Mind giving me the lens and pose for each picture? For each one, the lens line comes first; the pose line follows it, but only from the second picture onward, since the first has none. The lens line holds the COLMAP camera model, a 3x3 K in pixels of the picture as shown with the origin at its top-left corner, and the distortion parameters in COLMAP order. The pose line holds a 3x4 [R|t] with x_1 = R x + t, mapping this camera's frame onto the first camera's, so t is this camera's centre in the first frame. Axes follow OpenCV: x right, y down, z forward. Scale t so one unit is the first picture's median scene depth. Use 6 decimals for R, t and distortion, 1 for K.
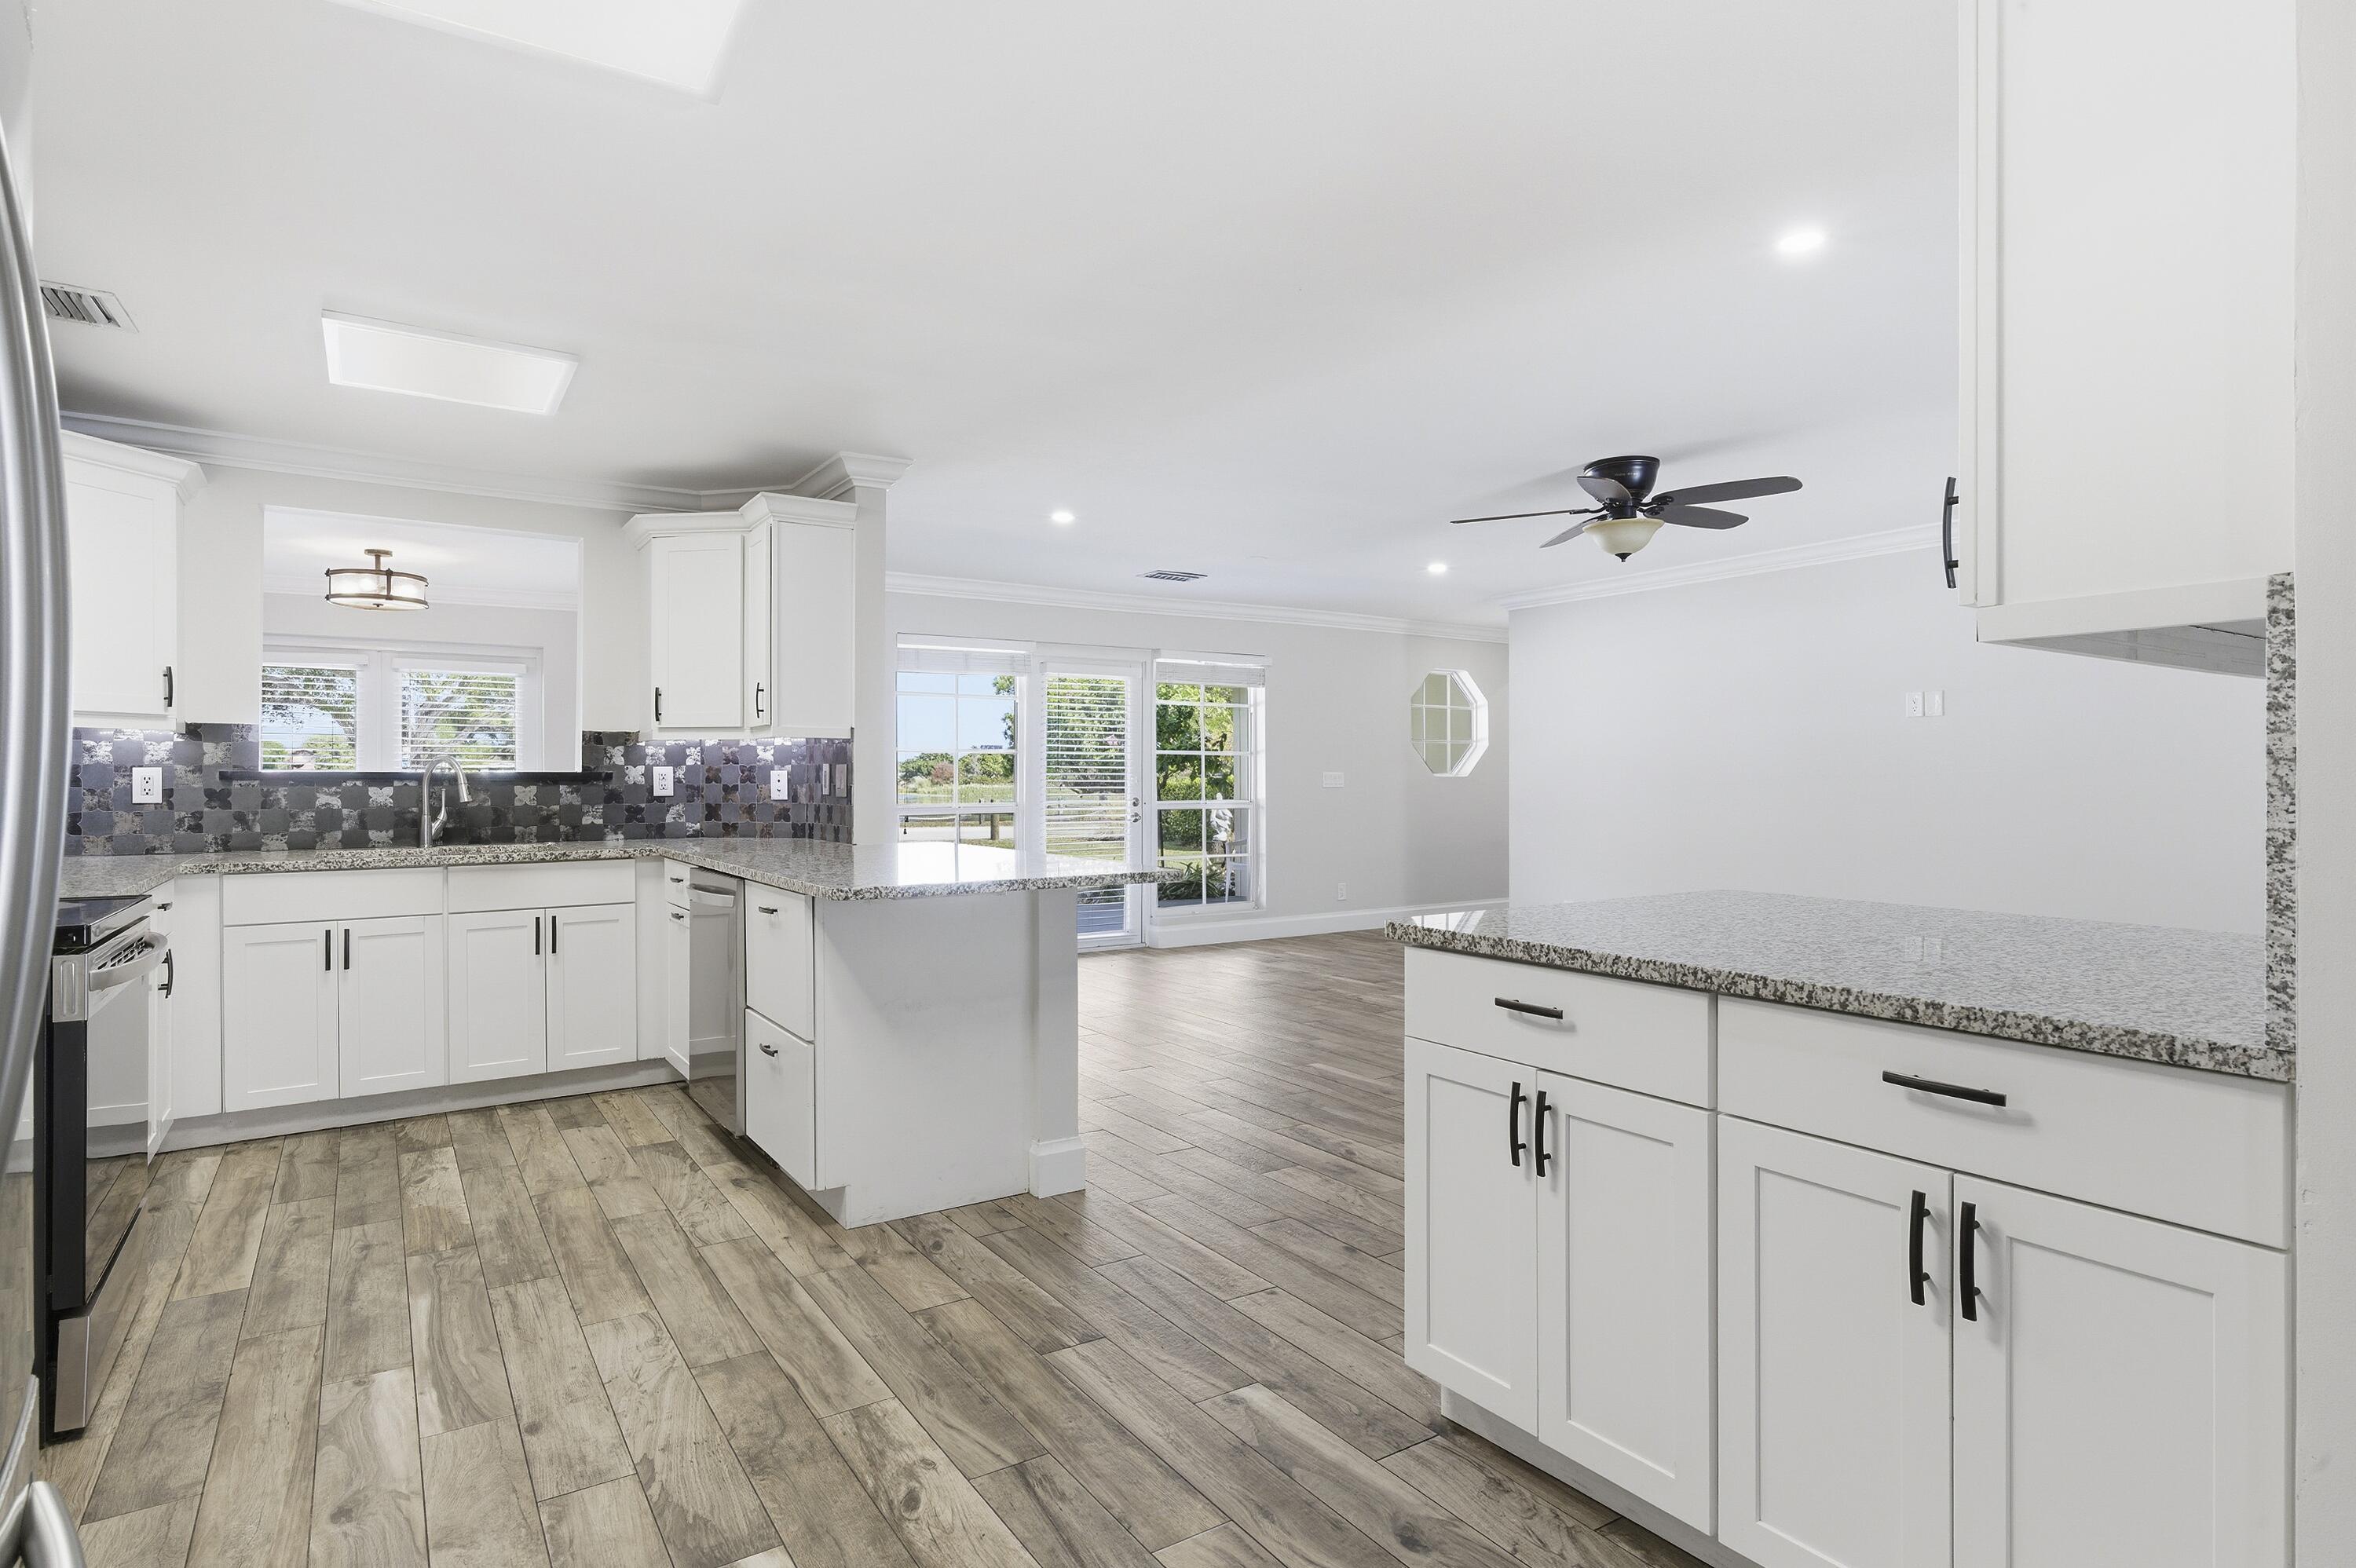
lens RADIAL K [[1250.4, 0, 1187.3], [0, 1250.4, 772.8], [0, 0, 1]] dist [-0.000964, 0.001223]
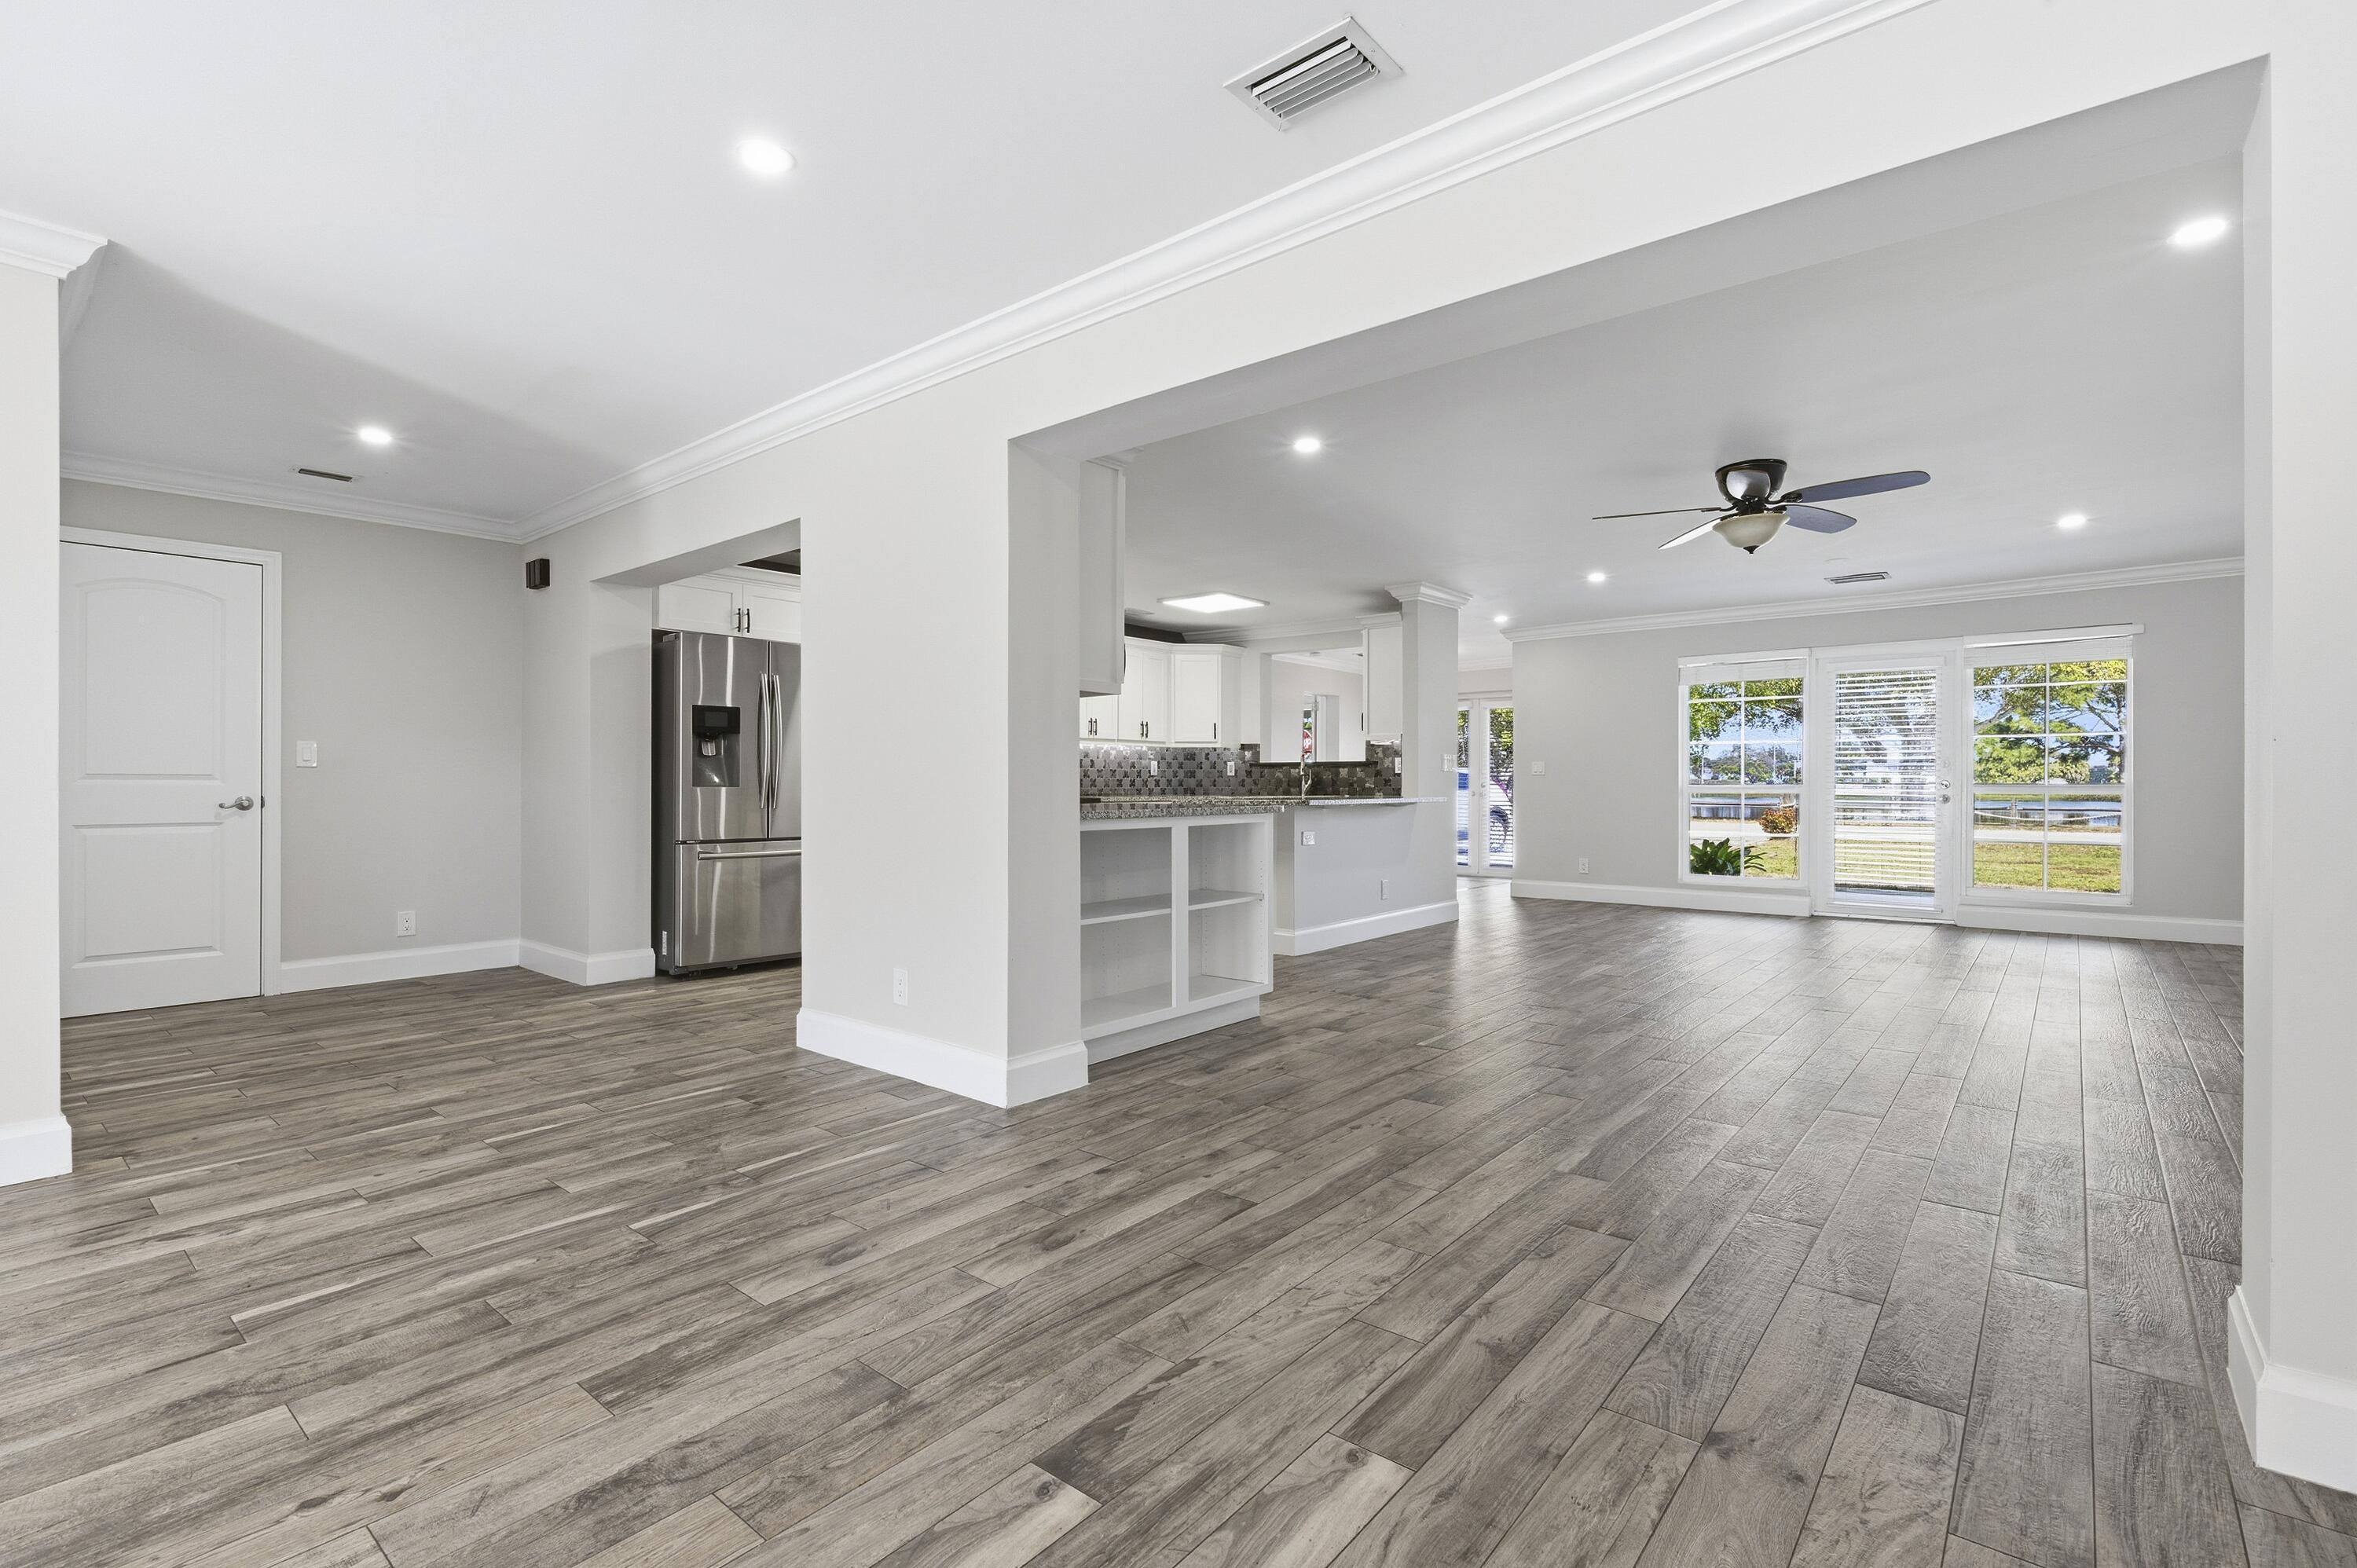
lens RADIAL K [[1060.3, 0, 1196.8], [0, 1060.3, 779.0], [0, 0, 1]] dist [0.003054, 0.000106]
pose [[0.293455, -0.003703, -0.955966, 1.249590], [0.003542, 0.999990, -0.002786, 0.037367], [0.955966, -0.002569, 0.293465, 0.282271]]
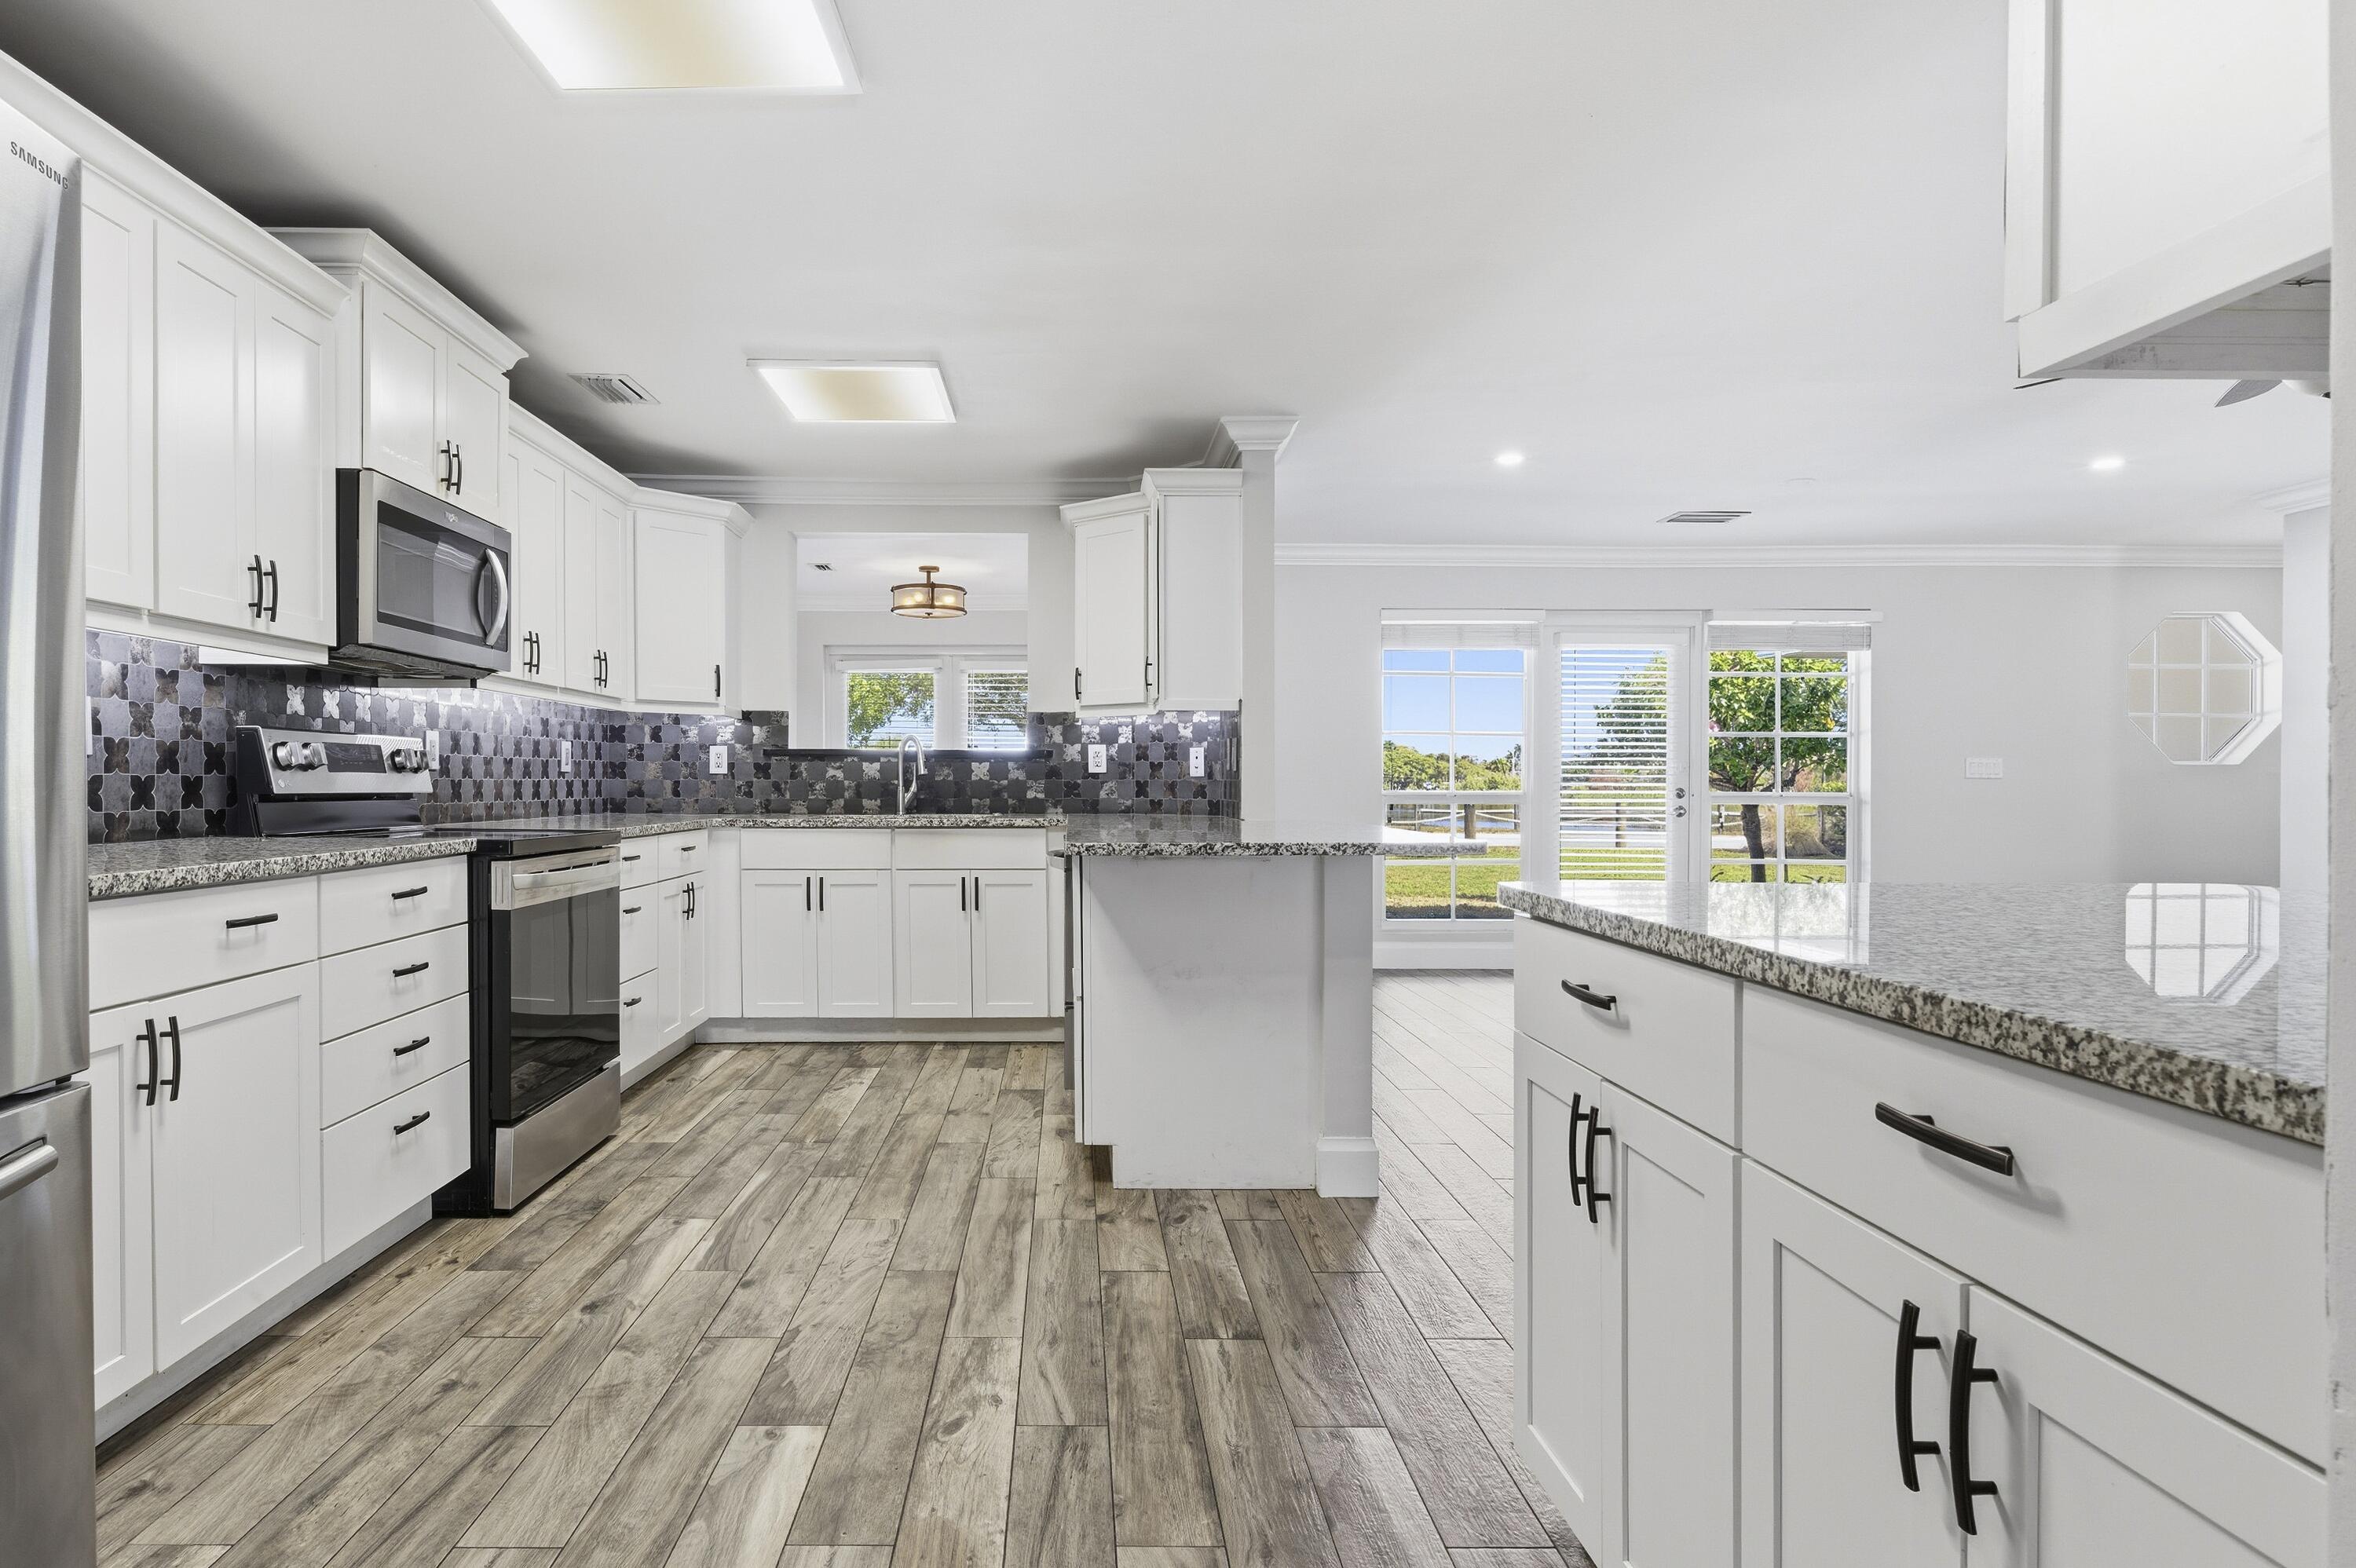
lens RADIAL K [[1305.9, 0, 1054.5], [0, 1305.9, 791.8], [0, 0, 1]] dist [-0.010371, 0.000819]
pose [[0.827386, 0.007707, -0.561581, 0.205214], [-0.002044, 0.999941, 0.010711, 0.027650], [0.561630, -0.007715, 0.827353, 0.084366]]
